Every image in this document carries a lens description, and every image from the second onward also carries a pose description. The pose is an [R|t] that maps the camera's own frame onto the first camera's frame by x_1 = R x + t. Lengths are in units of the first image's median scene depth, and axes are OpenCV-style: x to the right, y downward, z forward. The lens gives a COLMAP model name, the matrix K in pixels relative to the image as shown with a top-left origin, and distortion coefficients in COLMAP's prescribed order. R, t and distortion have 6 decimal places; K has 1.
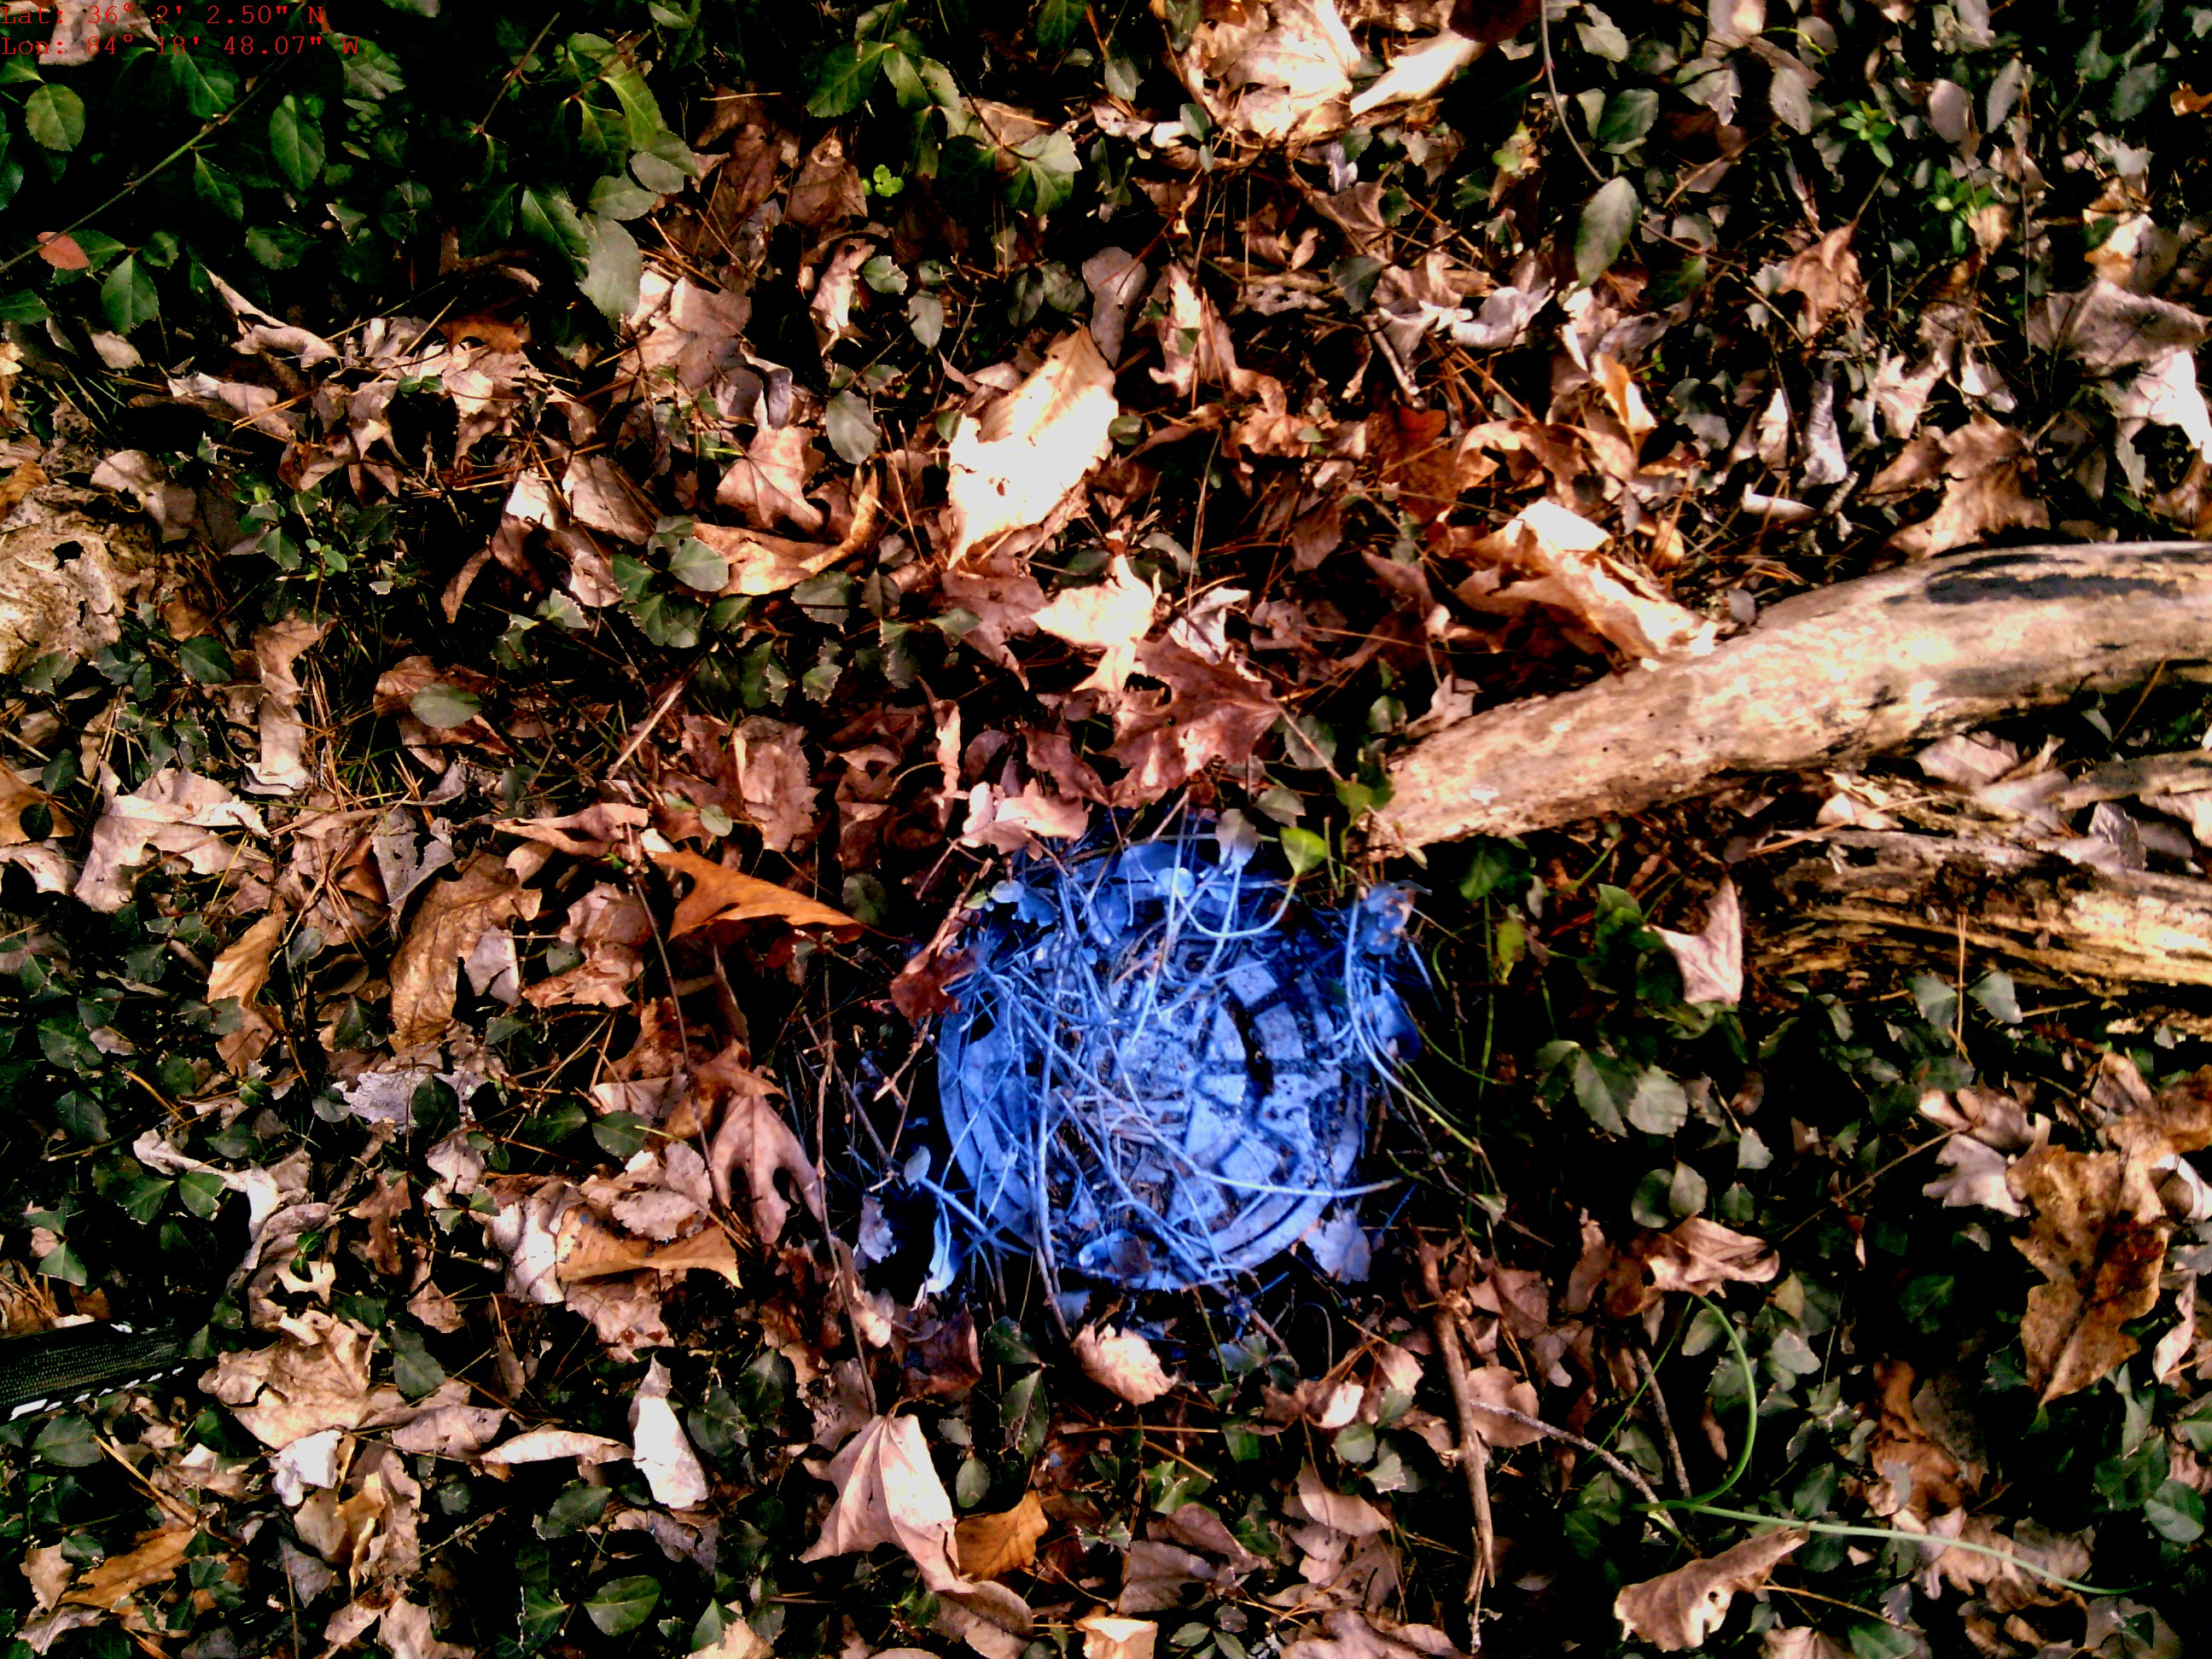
lens RADIAL K [[2074.6, 0, 1105.8], [0, 2074.6, 913.4], [0, 0, 1]] dist [0.050762, 0.002733]
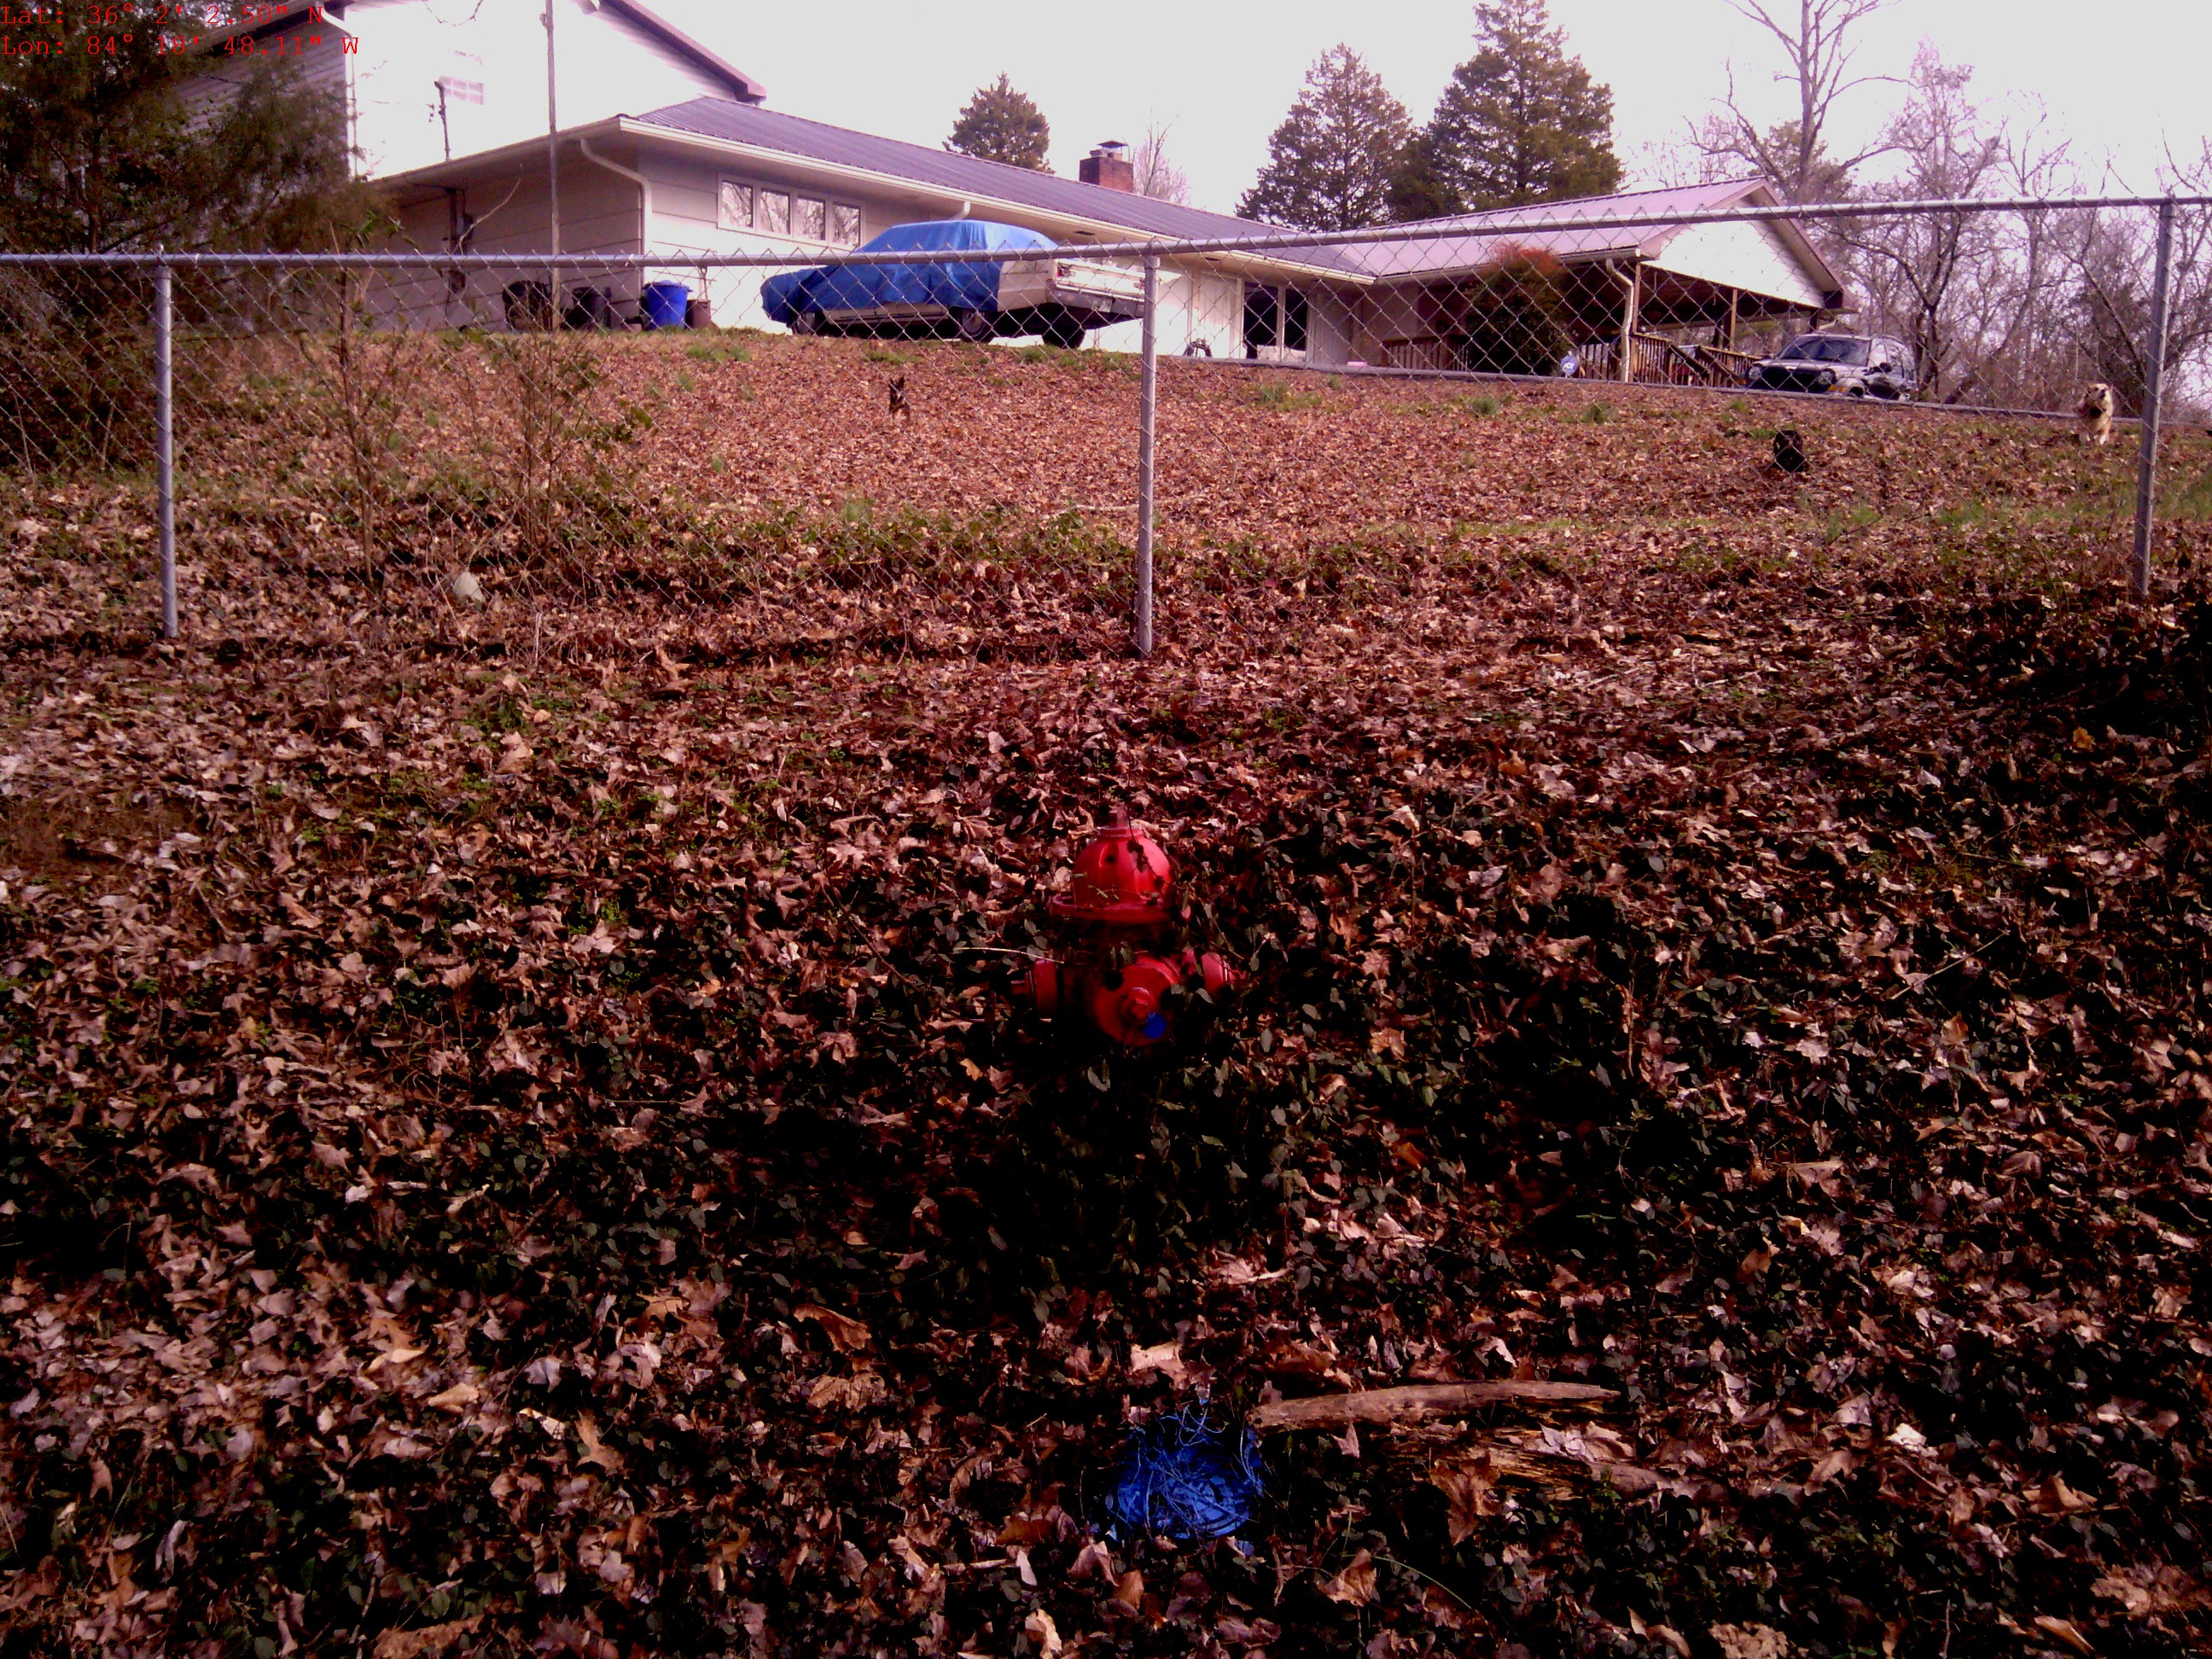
lens RADIAL K [[2074.6, 0, 1105.8], [0, 2074.6, 913.4], [0, 0, 1]] dist [0.050762, 0.002733]
pose [[0.995839, -0.026076, -0.087320, 0.200707], [-0.055888, 0.582085, -0.811205, 2.132873], [0.071981, 0.812710, 0.578206, -1.571081]]
